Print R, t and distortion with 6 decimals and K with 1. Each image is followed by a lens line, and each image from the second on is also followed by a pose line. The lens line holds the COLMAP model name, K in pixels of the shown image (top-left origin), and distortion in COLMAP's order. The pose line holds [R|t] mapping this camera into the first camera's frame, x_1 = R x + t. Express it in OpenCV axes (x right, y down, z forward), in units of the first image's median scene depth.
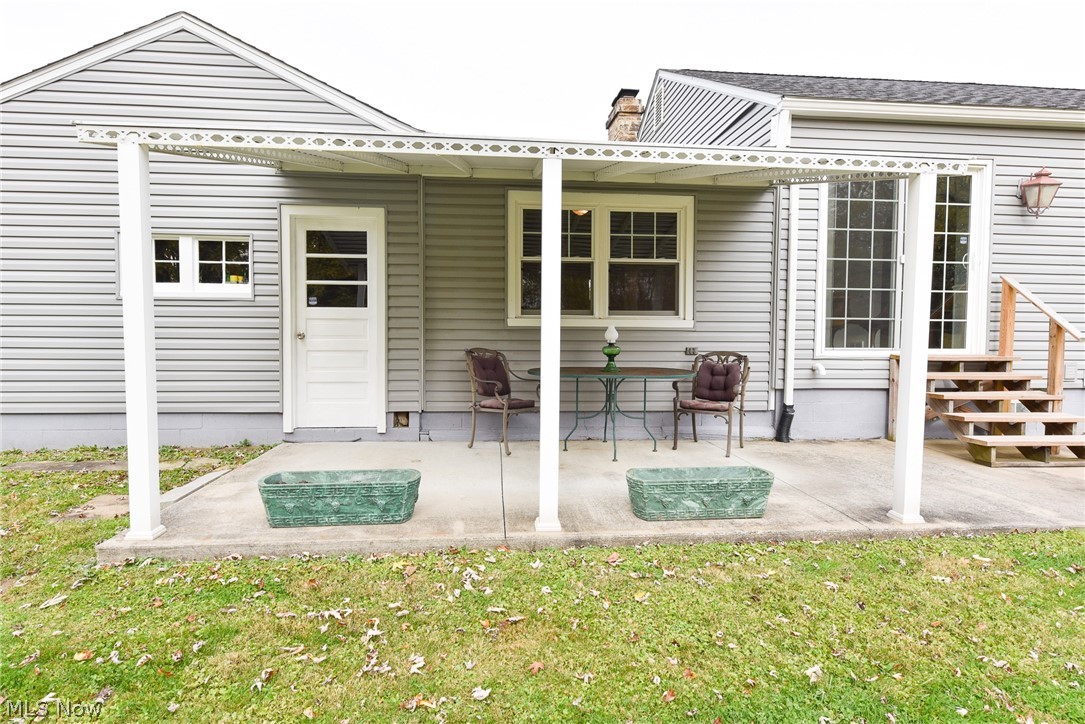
lens RADIAL K [[611.2, 0, 542.5], [0, 611.2, 362.0], [0, 0, 1]] dist [-0.000921, -0.000236]
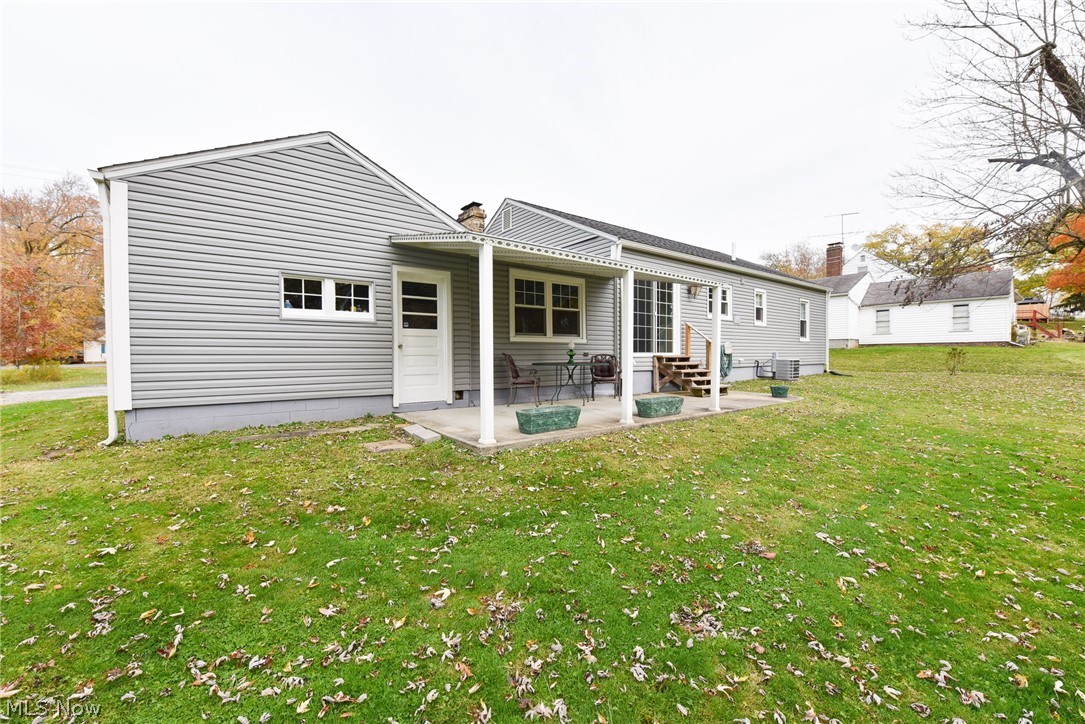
lens RADIAL K [[434.4, 0, 542.5], [0, 434.4, 362.0], [0, 0, 1]] dist [-0.008144, -0.004484]
pose [[0.846193, -0.017661, 0.532583, -0.686036], [0.032892, 0.999276, -0.019124, 0.032307], [-0.531860, 0.033700, 0.846162, -0.156918]]
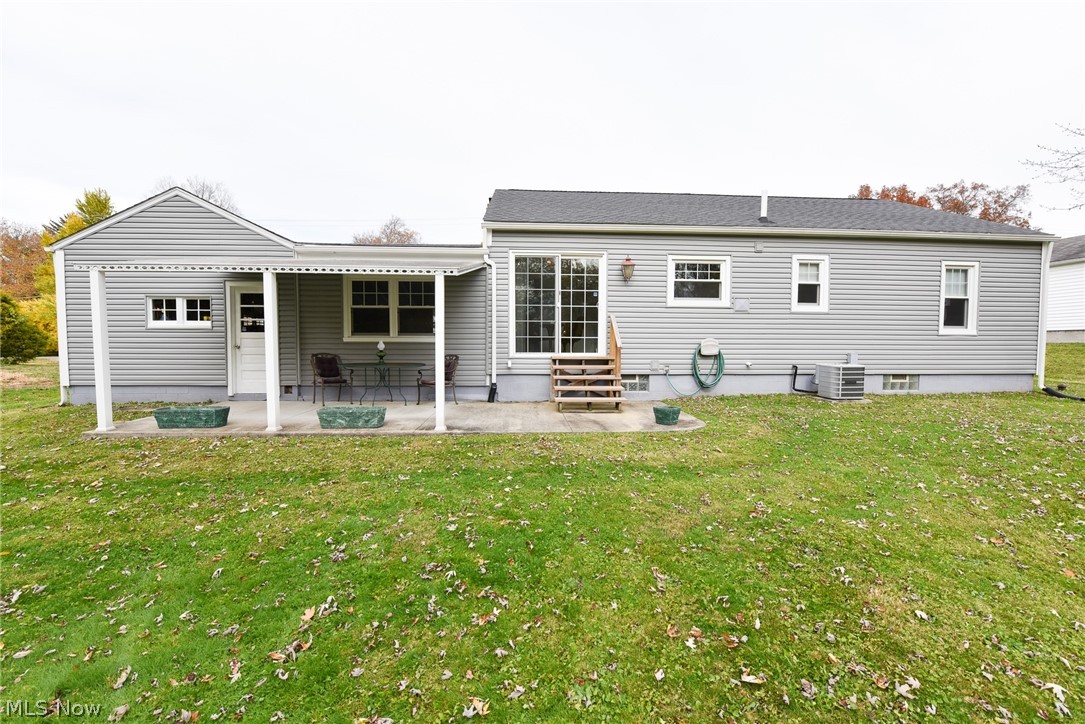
lens RADIAL K [[434.4, 0, 542.5], [0, 434.4, 362.0], [0, 0, 1]] dist [-0.008144, -0.004484]
pose [[0.999275, -0.001129, -0.038065, 0.637398], [0.000983, 0.999992, -0.003843, 0.011996], [0.038069, 0.003803, 0.999268, -0.351871]]
